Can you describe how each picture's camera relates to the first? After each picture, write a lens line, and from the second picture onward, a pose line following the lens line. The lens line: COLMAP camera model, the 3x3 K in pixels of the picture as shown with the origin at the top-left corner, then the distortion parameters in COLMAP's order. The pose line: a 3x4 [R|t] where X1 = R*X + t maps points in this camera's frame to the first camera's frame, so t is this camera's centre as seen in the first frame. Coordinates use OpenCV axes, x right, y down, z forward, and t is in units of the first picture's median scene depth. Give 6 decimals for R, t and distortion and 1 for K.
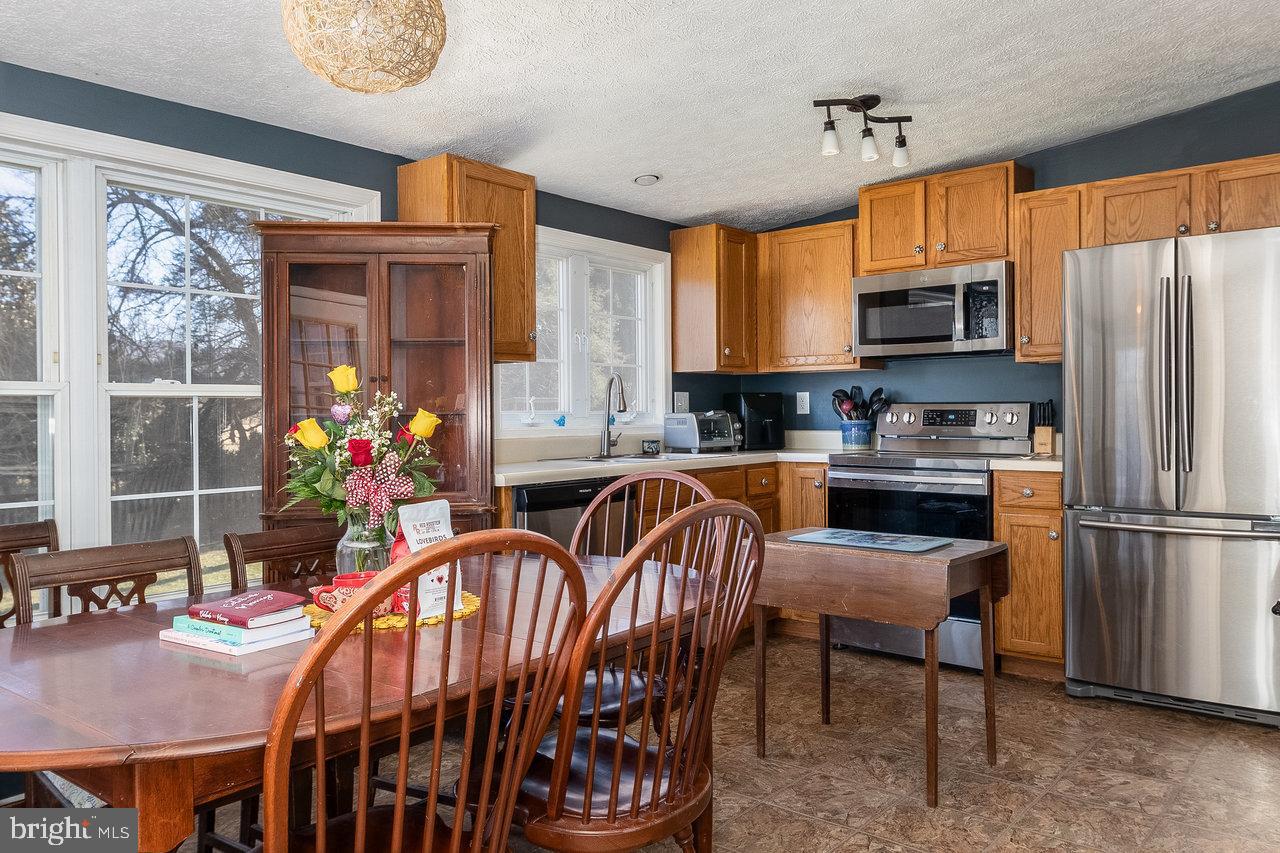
lens RADIAL K [[954.1, 0, 640.2], [0, 954.1, 419.8], [0, 0, 1]] dist [-0.006209, -0.005284]
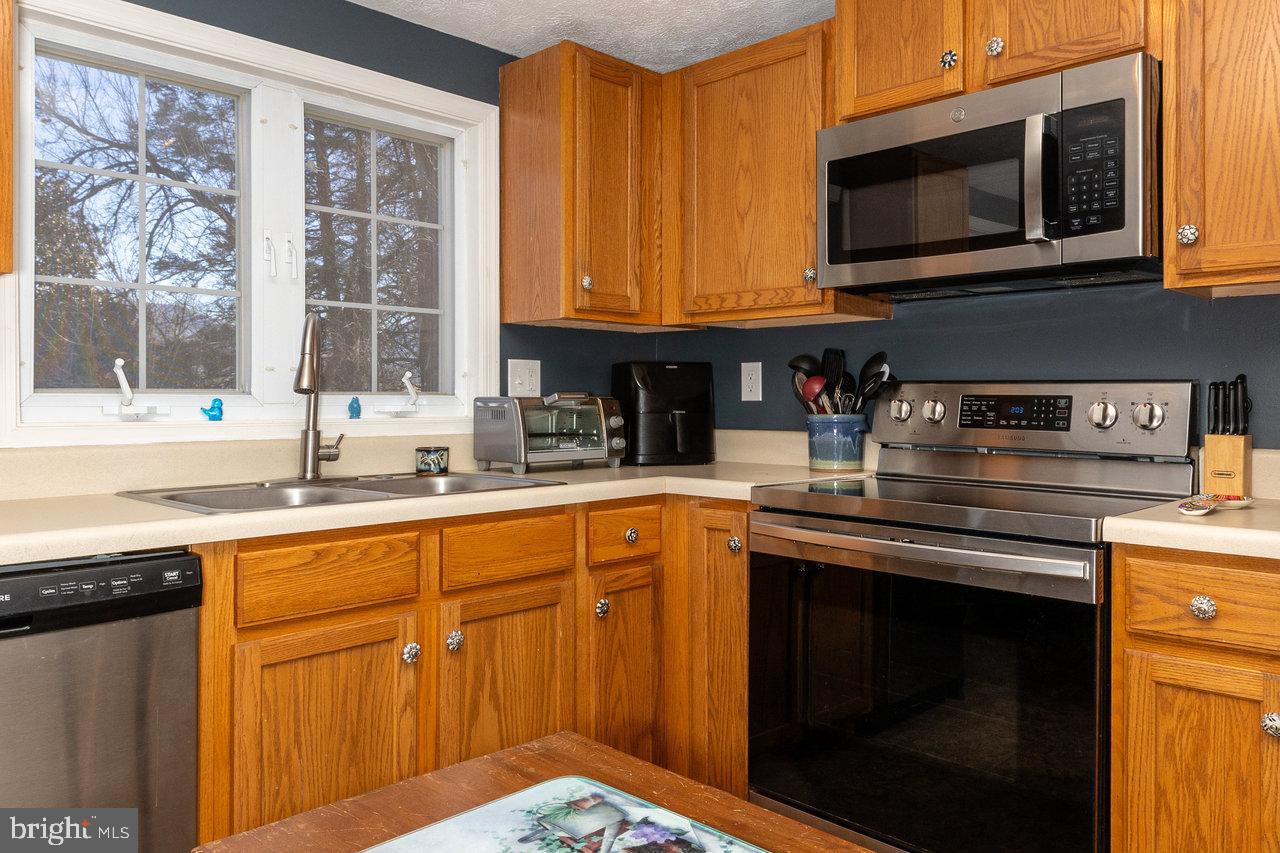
lens RADIAL K [[954.1, 0, 638.0], [0, 954.1, 404.0], [0, 0, 1]] dist [-0.006209, -0.005284]
pose [[0.995792, 0.009917, -0.091105, 0.176405], [-0.010051, 0.999949, -0.001011, -0.003546], [0.091090, 0.001923, 0.995841, 0.495191]]
